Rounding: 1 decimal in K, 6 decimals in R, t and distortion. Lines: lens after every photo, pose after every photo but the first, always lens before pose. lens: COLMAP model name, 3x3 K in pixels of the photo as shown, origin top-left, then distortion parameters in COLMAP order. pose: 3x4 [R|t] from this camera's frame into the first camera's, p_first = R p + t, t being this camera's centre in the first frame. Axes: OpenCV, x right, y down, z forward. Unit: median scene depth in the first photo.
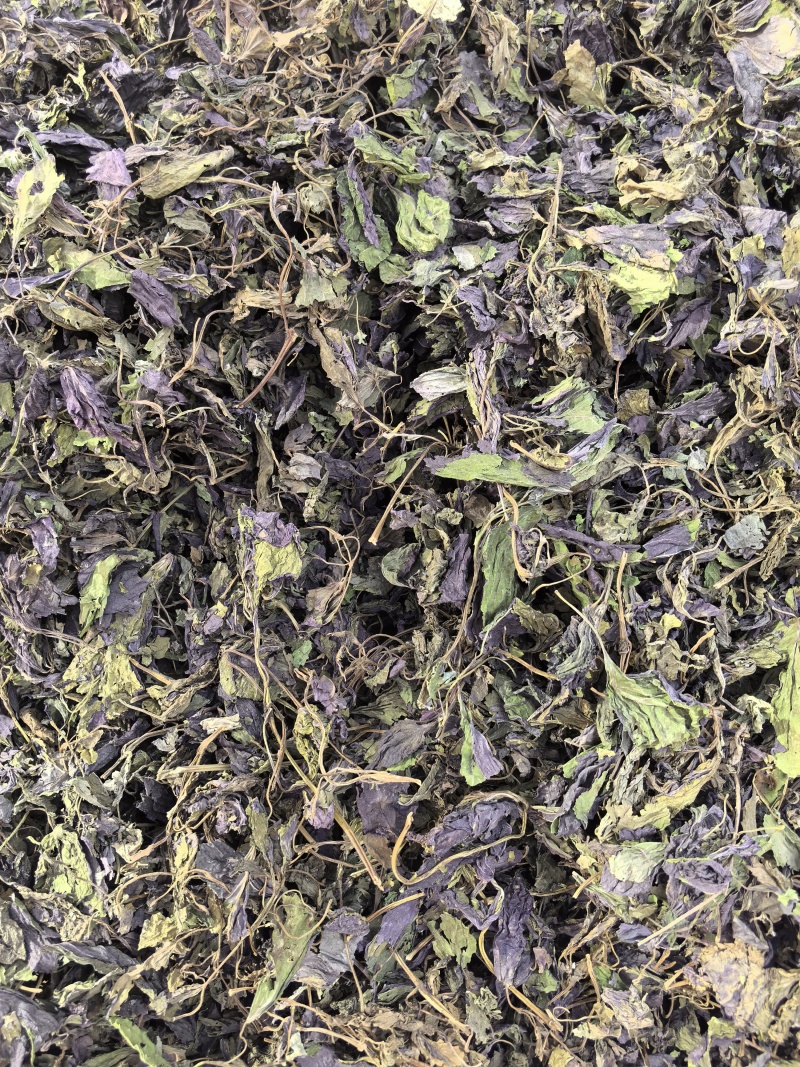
lens RADIAL K [[855.0, 0, 393.1], [0, 855.0, 534.5], [0, 0, 1]] dist [0.006860, -0.053981]
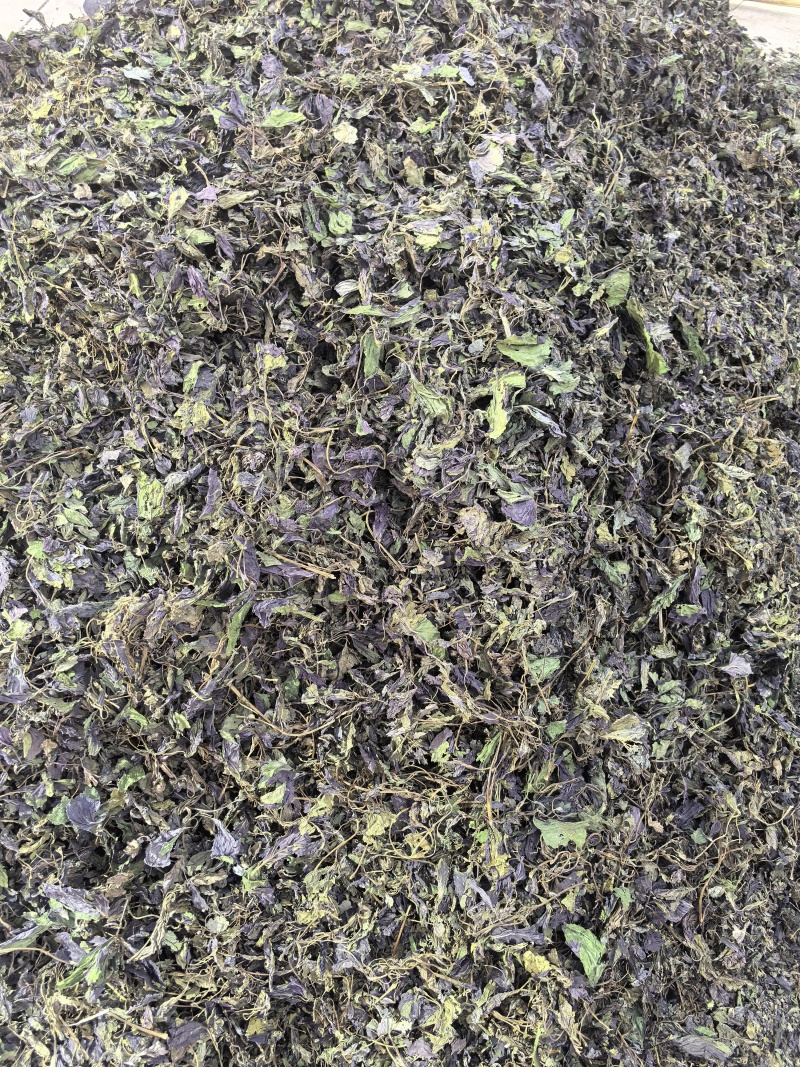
lens RADIAL K [[738.2, 0, 402.9], [0, 738.2, 529.0], [0, 0, 1]] dist [-0.041302, 0.001218]
pose [[0.995672, -0.001883, 0.092915, 0.017683], [0.013305, 0.992384, -0.122466, 0.712075], [-0.091976, 0.123172, 0.988114, -0.890589]]
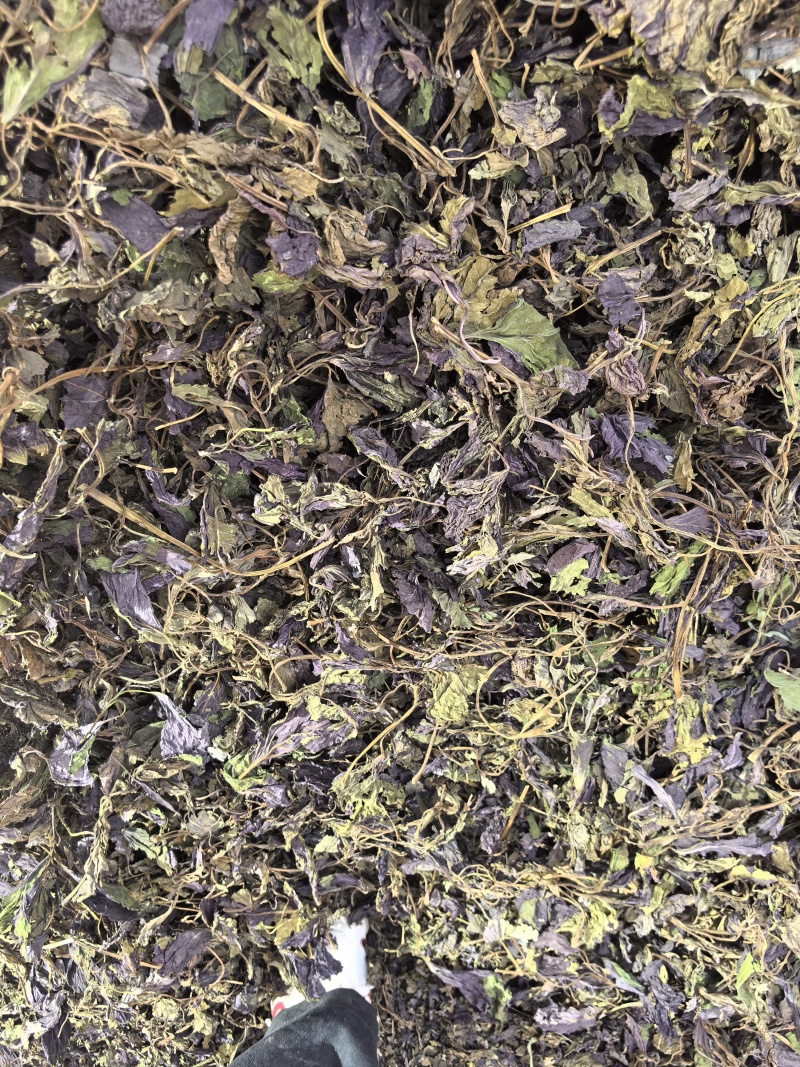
lens RADIAL K [[855.0, 0, 397.6], [0, 855.0, 544.2], [0, 0, 1]] dist [0.006860, -0.053981]
pose [[0.990512, -0.111529, -0.080291, 0.172492], [0.134750, 0.902920, 0.408140, 0.566516], [0.026977, -0.415087, 0.909382, 0.135203]]
